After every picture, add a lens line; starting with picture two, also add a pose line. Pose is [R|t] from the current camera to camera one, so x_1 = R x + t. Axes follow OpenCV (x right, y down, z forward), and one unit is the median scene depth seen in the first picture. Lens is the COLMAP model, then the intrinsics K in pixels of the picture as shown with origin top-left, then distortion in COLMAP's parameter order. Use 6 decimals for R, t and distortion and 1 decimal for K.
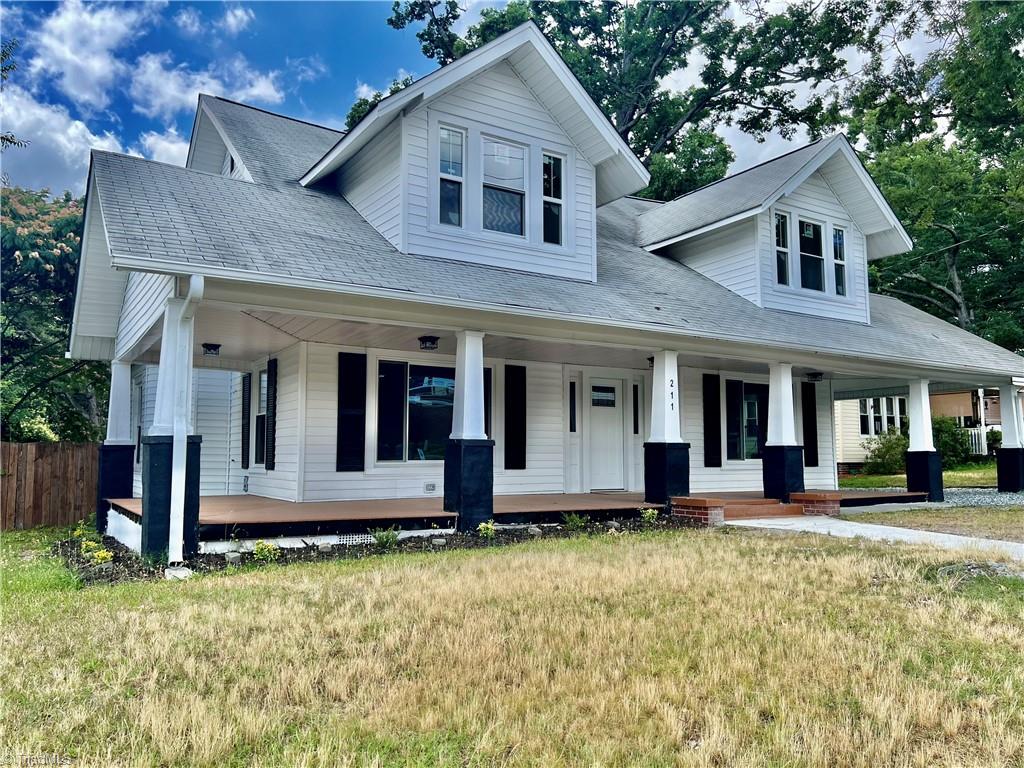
lens RADIAL K [[757.3, 0, 508.5], [0, 757.3, 379.8], [0, 0, 1]] dist [0.044422, -0.045771]
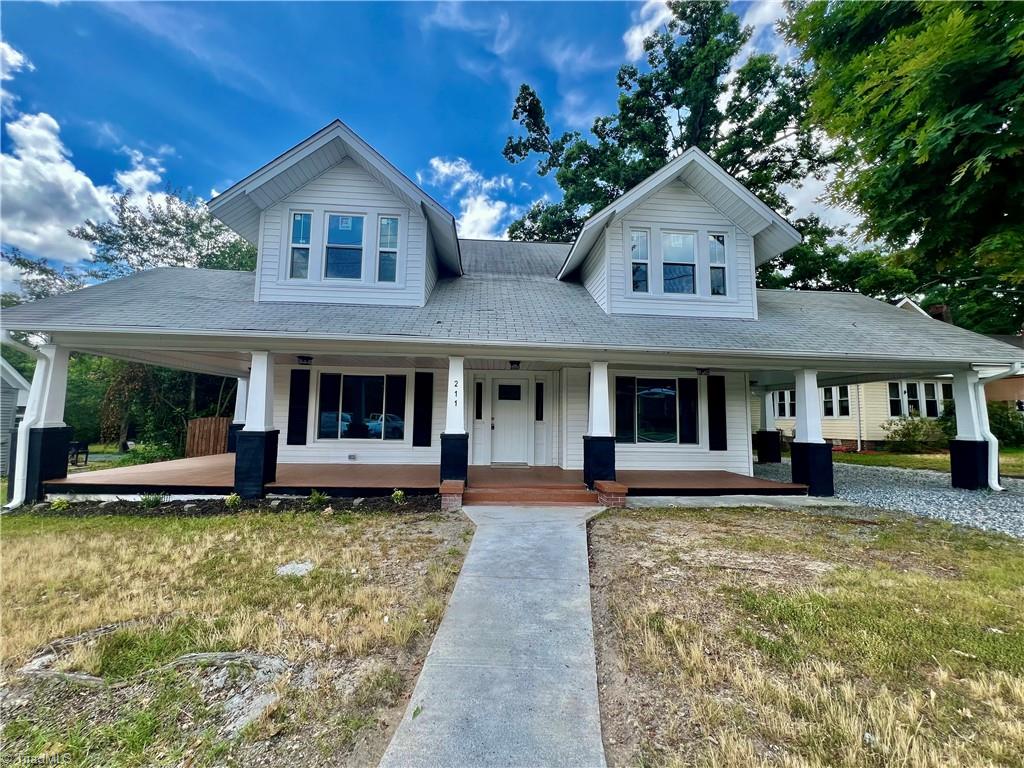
lens RADIAL K [[406.0, 0, 477.2], [0, 406.0, 384.1], [0, 0, 1]] dist [0.002517, 0.000191]
pose [[0.884783, -0.026326, -0.465259, 0.355055], [0.026382, 0.999631, -0.006391, 0.011129], [0.465256, -0.006620, 0.885151, 0.275975]]
